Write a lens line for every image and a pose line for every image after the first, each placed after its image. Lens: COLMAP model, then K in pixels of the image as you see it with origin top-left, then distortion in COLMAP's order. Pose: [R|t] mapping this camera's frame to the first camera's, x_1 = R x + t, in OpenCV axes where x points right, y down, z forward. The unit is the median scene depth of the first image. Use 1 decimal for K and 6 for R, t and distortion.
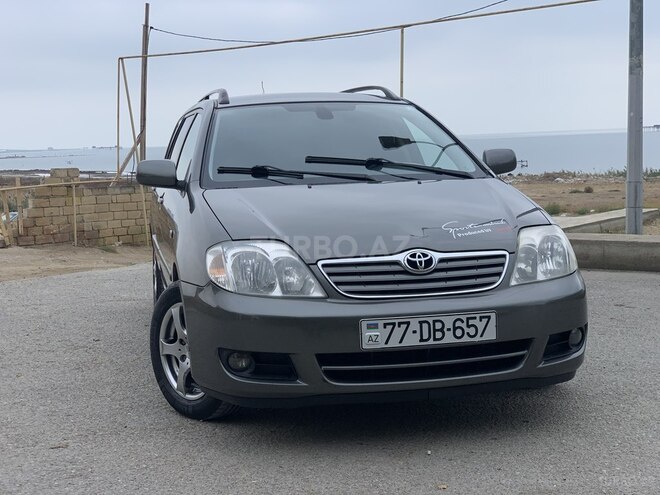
lens RADIAL K [[983.7, 0, 330.0], [0, 983.7, 247.5], [0, 0, 1]] dist [0.019314, 0.067166]
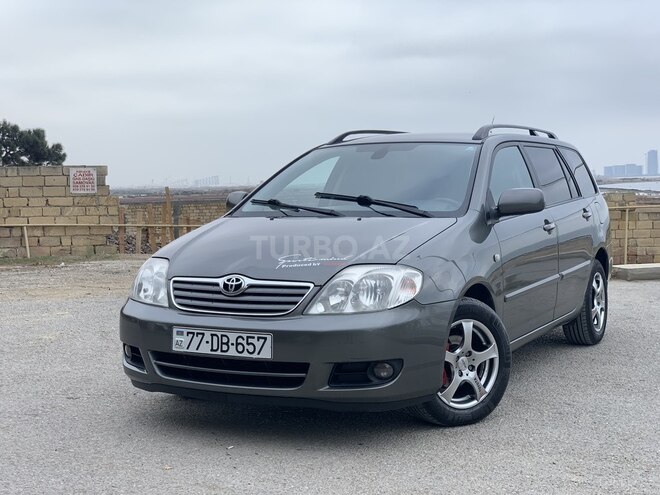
lens RADIAL K [[983.7, 0, 330.0], [0, 983.7, 247.5], [0, 0, 1]] dist [0.019314, 0.067166]
pose [[0.760953, 0.060134, -0.646014, 0.949601], [-0.073301, 0.997289, 0.006490, -0.047472], [0.644653, 0.042415, 0.763298, 0.170244]]
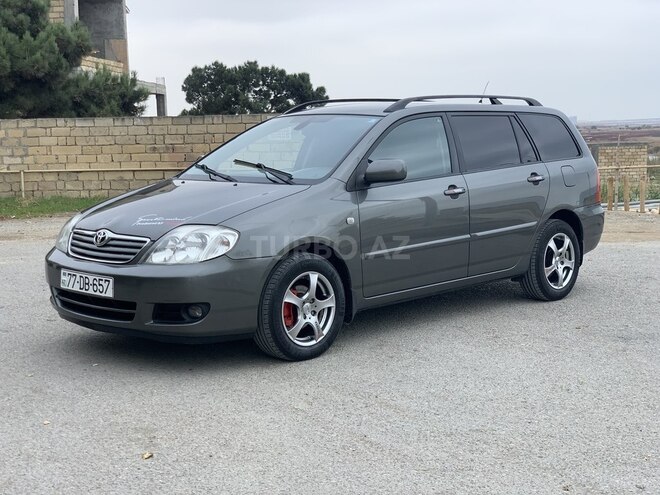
lens RADIAL K [[955.6, 0, 346.6], [0, 955.6, 247.7], [0, 0, 1]] dist [0.137399, -0.073554]
pose [[0.555336, 0.127694, -0.821764, 1.507967], [-0.087681, 0.991624, 0.094835, -0.142443], [0.826991, 0.019388, 0.561881, 0.491966]]
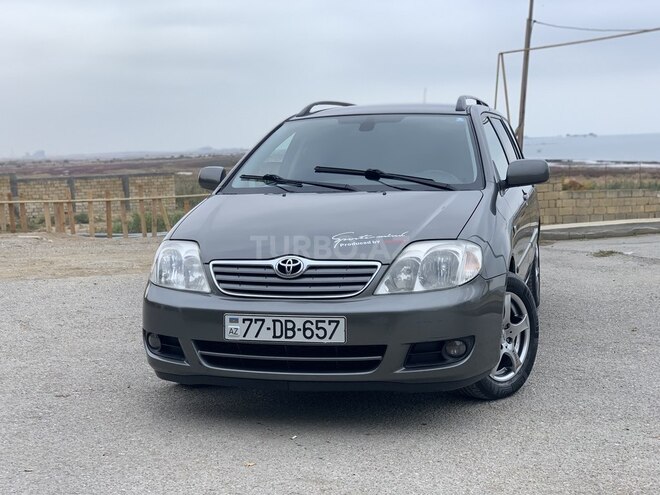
lens RADIAL K [[983.7, 0, 330.0], [0, 983.7, 247.5], [0, 0, 1]] dist [0.019314, 0.067166]
pose [[0.888239, 0.053386, -0.456269, 0.645950], [-0.047409, 0.998574, 0.024545, -0.037799], [0.456929, -0.000171, 0.889503, 0.025715]]
